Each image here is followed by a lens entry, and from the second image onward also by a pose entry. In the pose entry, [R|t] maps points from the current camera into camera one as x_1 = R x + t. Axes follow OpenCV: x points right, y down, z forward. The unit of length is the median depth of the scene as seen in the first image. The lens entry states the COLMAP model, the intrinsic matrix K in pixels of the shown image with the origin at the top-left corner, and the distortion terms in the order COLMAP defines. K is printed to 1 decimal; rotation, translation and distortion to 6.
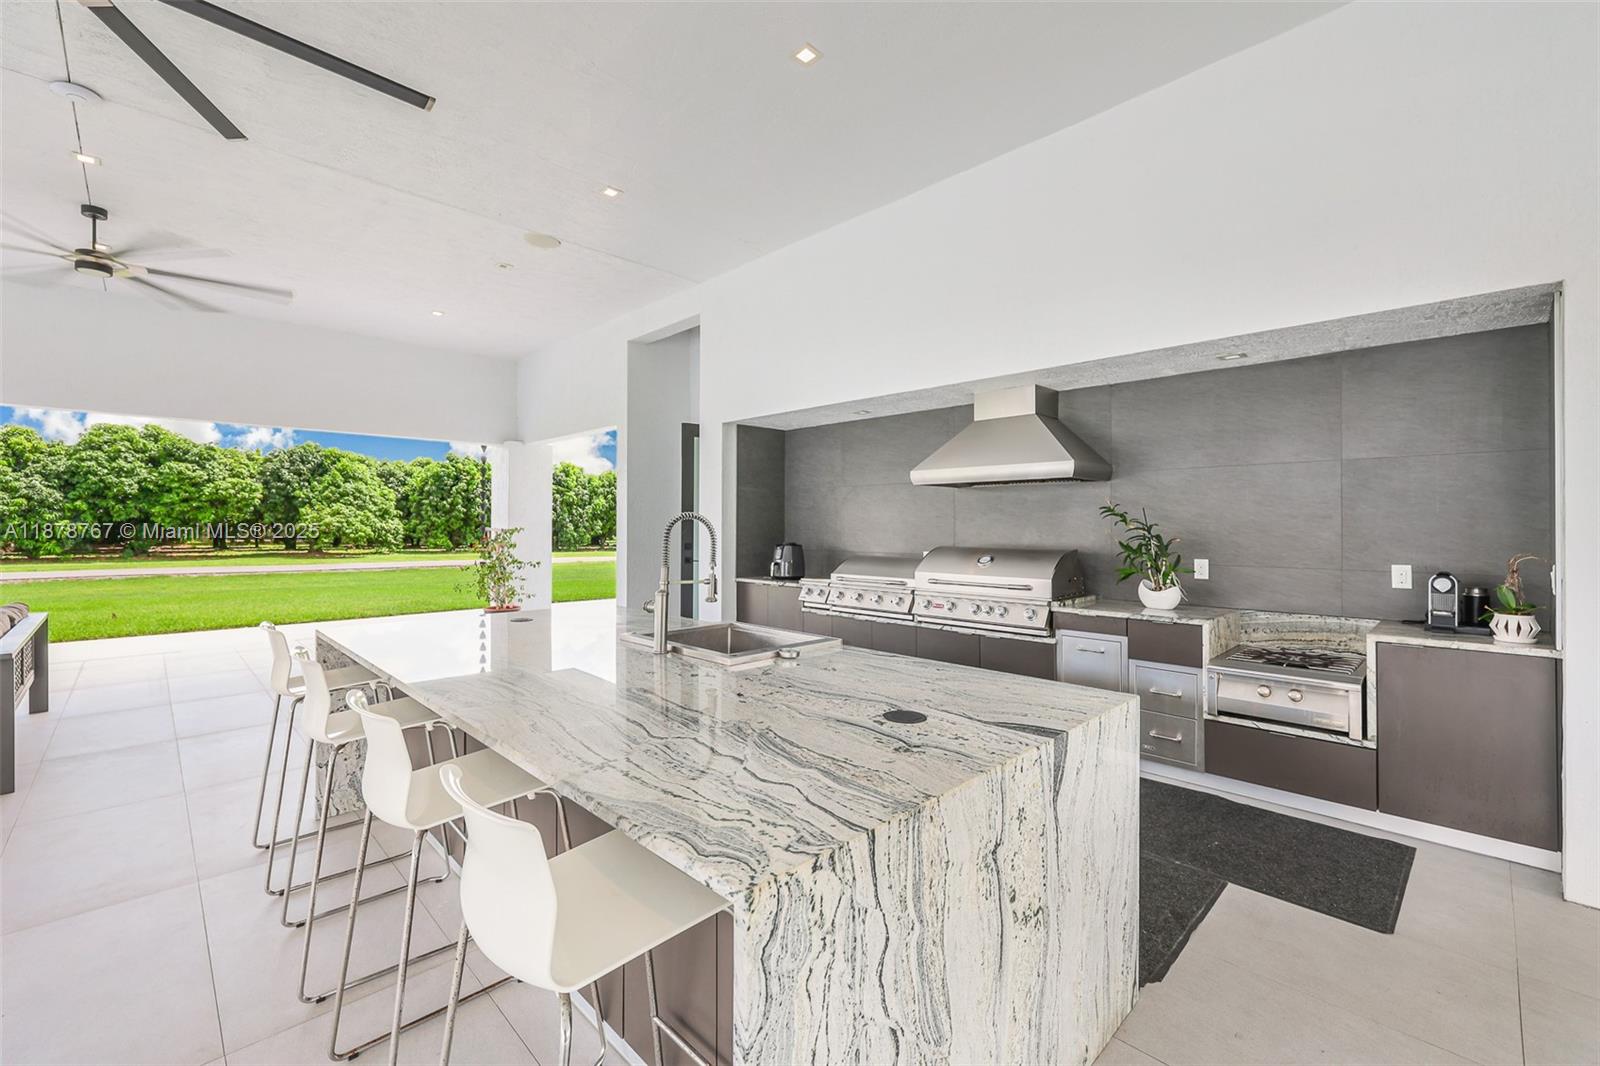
lens RADIAL K [[688.4, 0, 796.9], [0, 688.4, 531.3], [0, 0, 1]] dist [-0.000598, -0.000394]
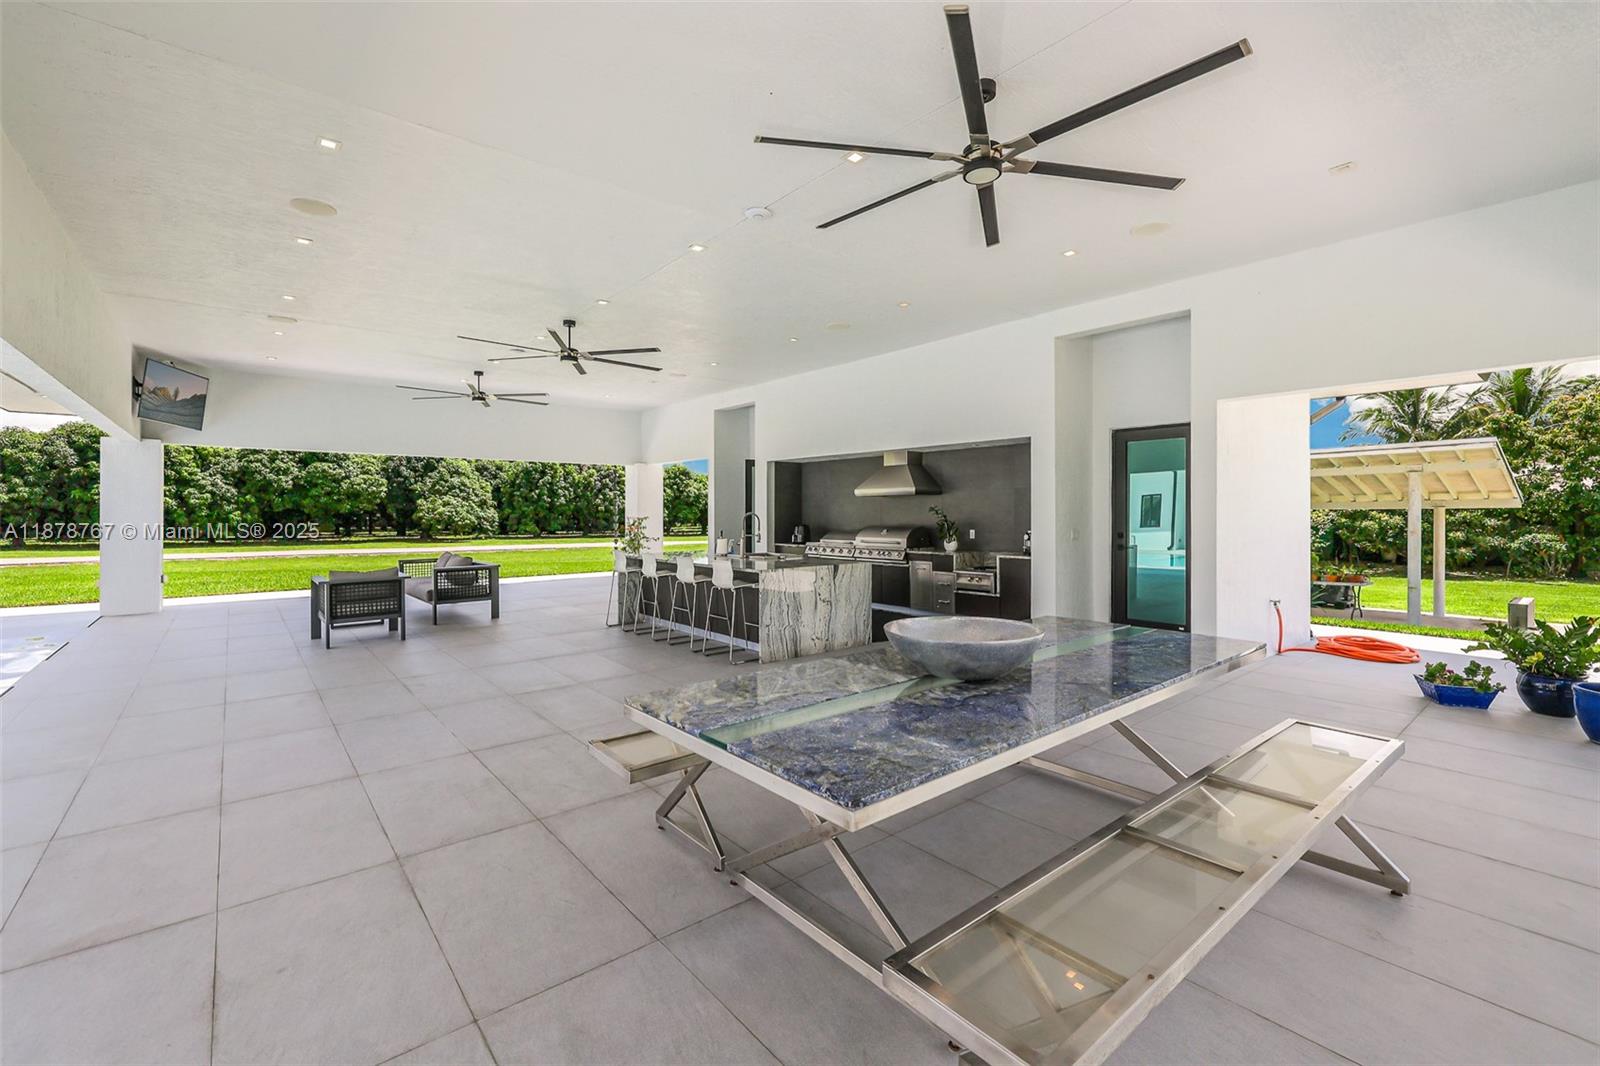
lens RADIAL K [[688.4, 0, 801.3], [0, 688.4, 521.8], [0, 0, 1]] dist [-0.000598, -0.000394]
pose [[0.997202, -0.003758, -0.074660, 0.019671], [0.004191, 0.999975, 0.005642, -0.000175], [0.074637, -0.005939, 0.997193, -0.136142]]
